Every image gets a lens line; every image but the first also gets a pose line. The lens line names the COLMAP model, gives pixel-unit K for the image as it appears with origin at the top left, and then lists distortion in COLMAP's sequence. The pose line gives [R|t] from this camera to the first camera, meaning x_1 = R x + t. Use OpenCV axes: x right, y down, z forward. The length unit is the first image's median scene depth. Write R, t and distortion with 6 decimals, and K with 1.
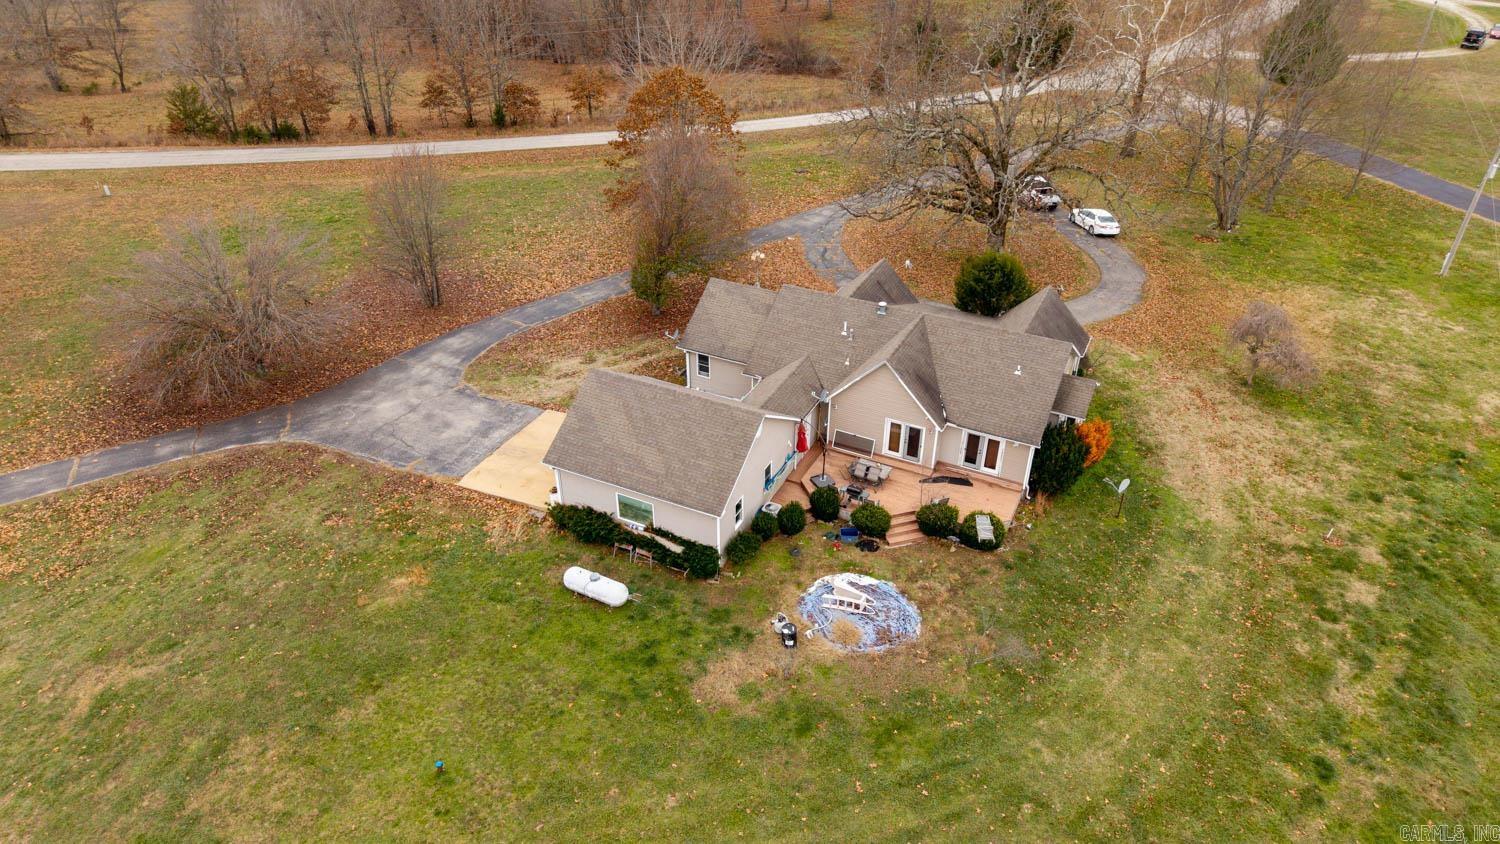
lens RADIAL K [[1011.1, 0, 753.7], [0, 1011.1, 420.9], [0, 0, 1]] dist [0.042414, -0.065601]
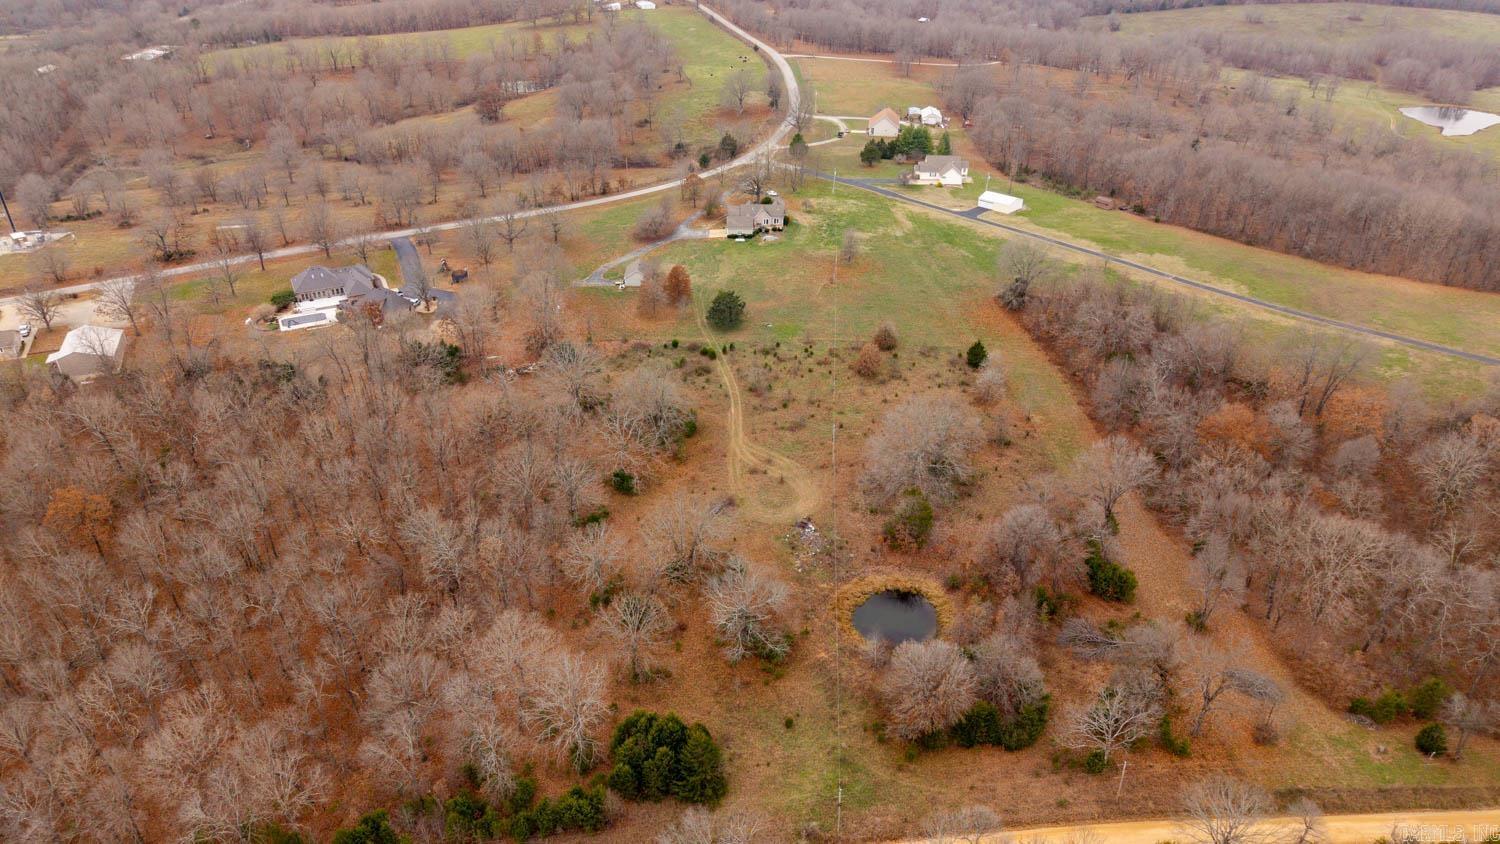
lens RADIAL K [[1011.1, 0, 753.7], [0, 1011.1, 420.9], [0, 0, 1]] dist [0.042414, -0.065601]
pose [[0.899800, -0.216762, 0.378648, -3.021310], [0.232967, 0.972480, 0.003099, 1.382870], [-0.368899, 0.085424, 0.925536, -5.614519]]
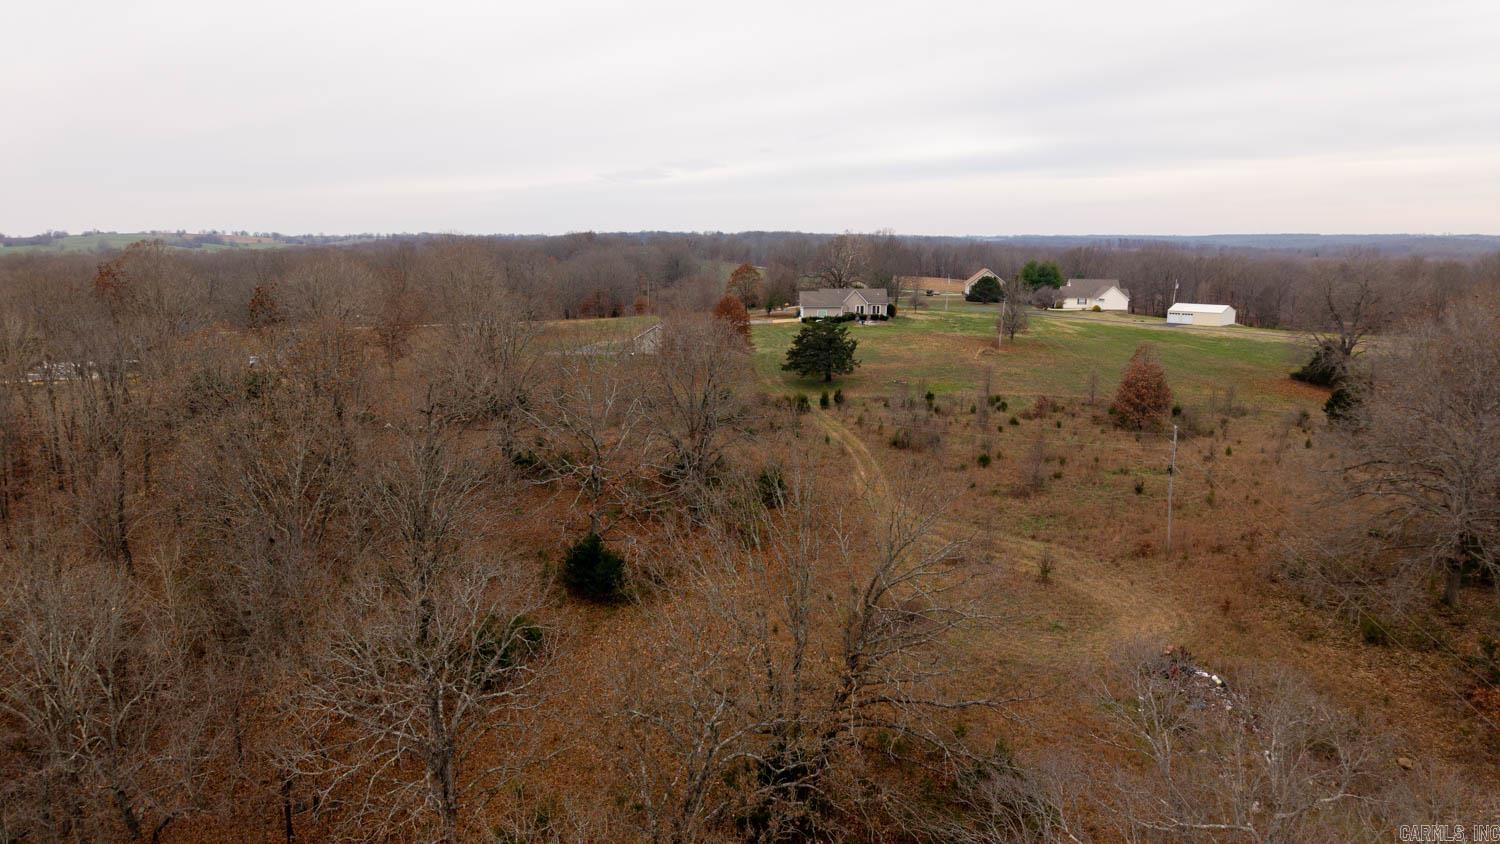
lens RADIAL K [[1011.1, 0, 753.7], [0, 1011.1, 420.9], [0, 0, 1]] dist [0.042414, -0.065601]
pose [[0.914750, -0.041190, 0.401914, -2.348745], [0.156972, 0.952870, -0.259611, 1.755236], [-0.372278, 0.300569, 0.878104, -2.952942]]
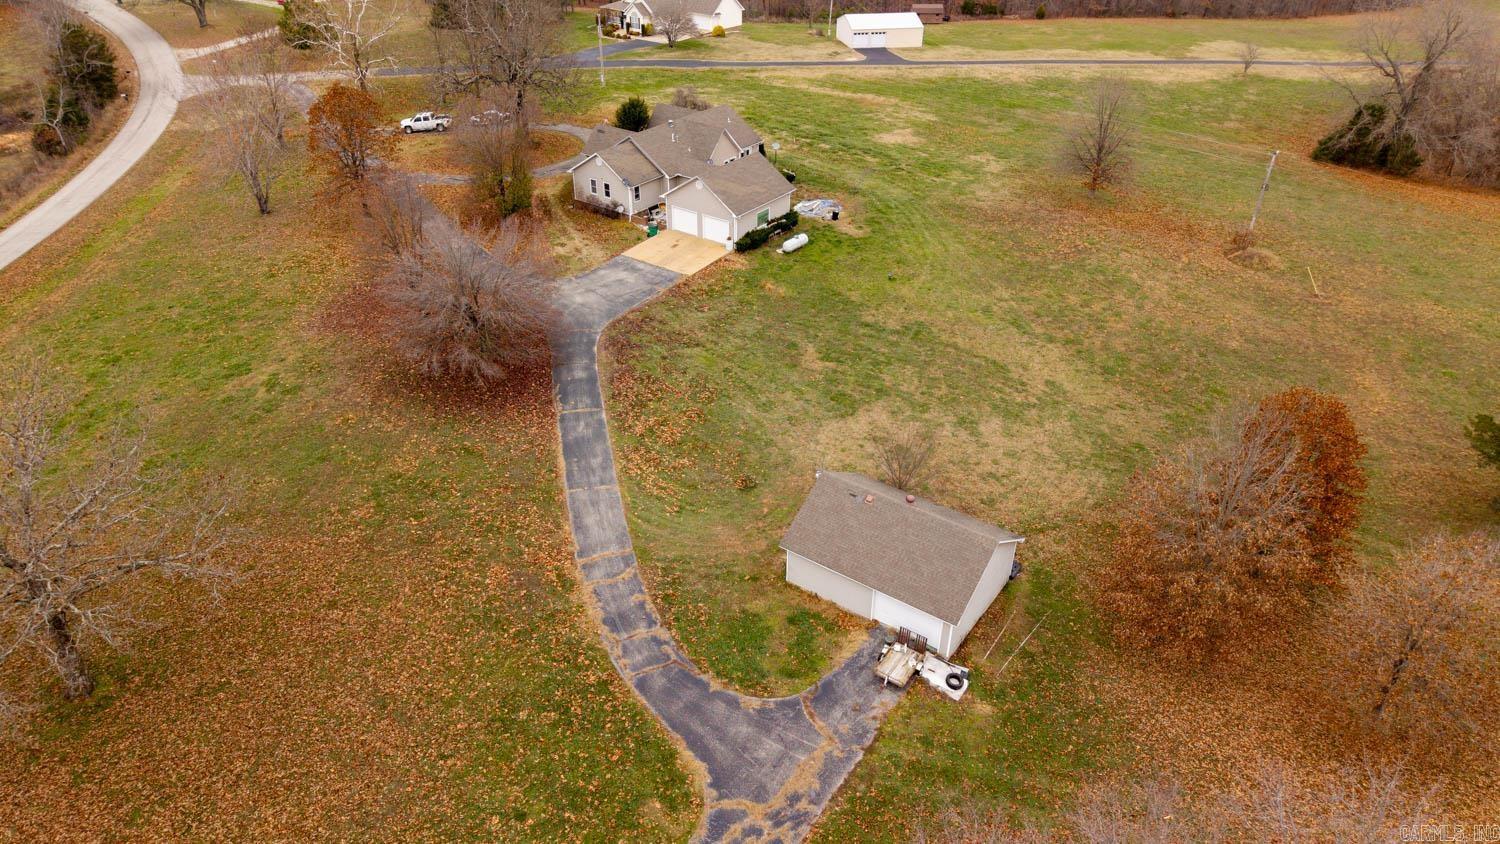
lens RADIAL K [[1011.1, 0, 753.7], [0, 1011.1, 420.9], [0, 0, 1]] dist [0.042414, -0.065601]
pose [[0.171213, -0.520196, 0.836709, -1.890390], [0.523088, 0.767664, 0.370231, -0.335087], [-0.834904, 0.374285, 0.403543, 0.323390]]
